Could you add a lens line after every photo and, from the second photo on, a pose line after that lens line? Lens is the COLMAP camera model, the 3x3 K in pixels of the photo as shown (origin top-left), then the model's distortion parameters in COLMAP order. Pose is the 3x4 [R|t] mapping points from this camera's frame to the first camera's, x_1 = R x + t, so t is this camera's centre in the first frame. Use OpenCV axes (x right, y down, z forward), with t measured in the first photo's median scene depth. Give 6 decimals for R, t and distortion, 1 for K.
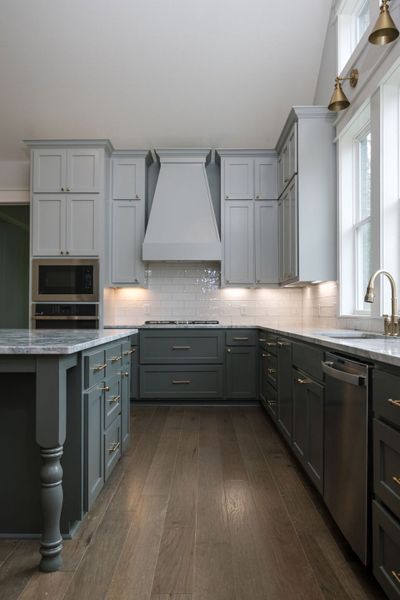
lens RADIAL K [[465.5, 0, 187.7], [0, 465.5, 306.7], [0, 0, 1]] dist [-0.000933, 0.002879]
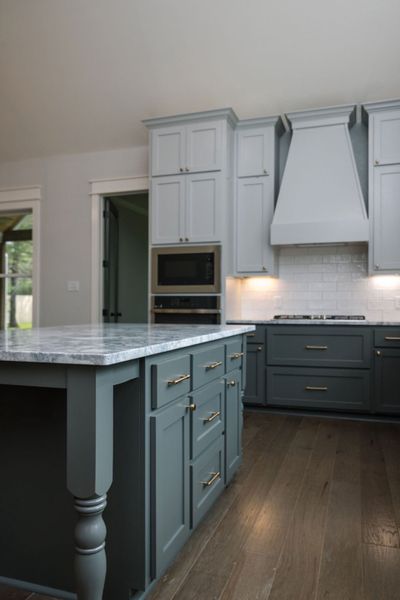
lens RADIAL K [[465.5, 0, 187.7], [0, 465.5, 306.7], [0, 0, 1]] dist [-0.000933, 0.002879]
pose [[0.951649, 0.001904, -0.307183, 0.022173], [0.002537, 0.999898, 0.014056, 0.002448], [0.307178, -0.014155, 0.951547, 0.134100]]
